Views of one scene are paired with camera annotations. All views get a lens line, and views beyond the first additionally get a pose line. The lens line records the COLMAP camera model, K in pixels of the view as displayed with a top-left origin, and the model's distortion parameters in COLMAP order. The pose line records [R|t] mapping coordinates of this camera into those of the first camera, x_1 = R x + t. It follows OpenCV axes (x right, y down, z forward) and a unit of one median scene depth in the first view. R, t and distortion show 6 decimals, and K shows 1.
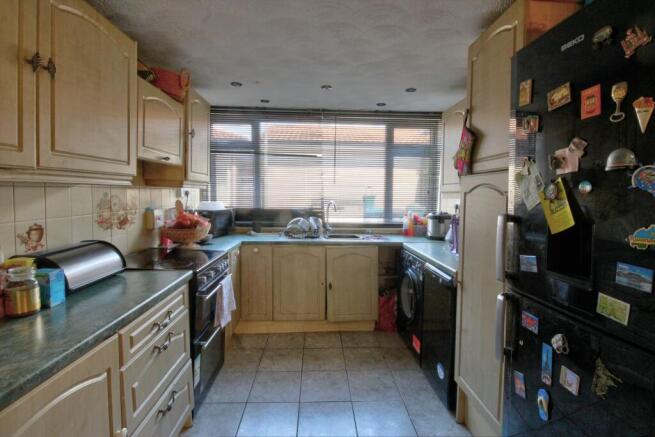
lens RADIAL K [[301.8, 0, 331.8], [0, 301.8, 207.8], [0, 0, 1]] dist [-0.002478, -0.011831]
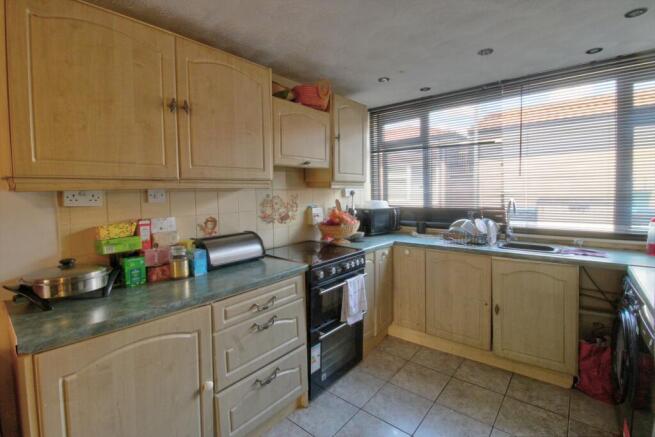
lens RADIAL K [[301.8, 0, 333.0], [0, 301.8, 207.3], [0, 0, 1]] dist [-0.002478, -0.011831]
pose [[0.738387, 0.007785, -0.674332, 0.259702], [-0.005415, 0.999970, 0.005615, -0.002900], [0.674355, -0.000495, 0.738407, 0.197852]]
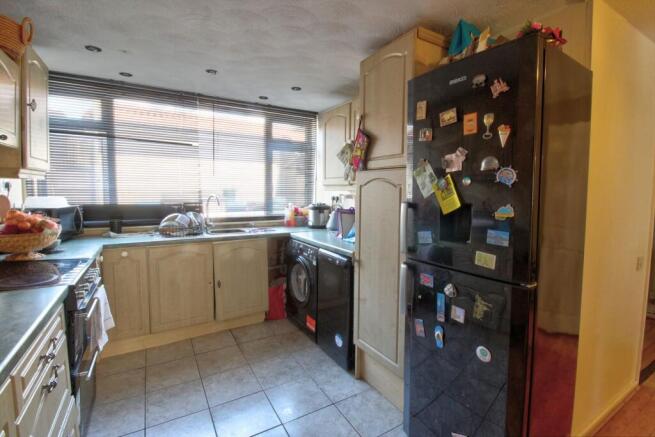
lens RADIAL K [[301.8, 0, 333.4], [0, 301.8, 207.5], [0, 0, 1]] dist [-0.002478, -0.011831]
pose [[0.880682, -0.031283, 0.472675, -0.166410], [0.021301, 0.999423, 0.026455, 0.002840], [-0.473229, -0.013230, 0.880840, -0.000932]]
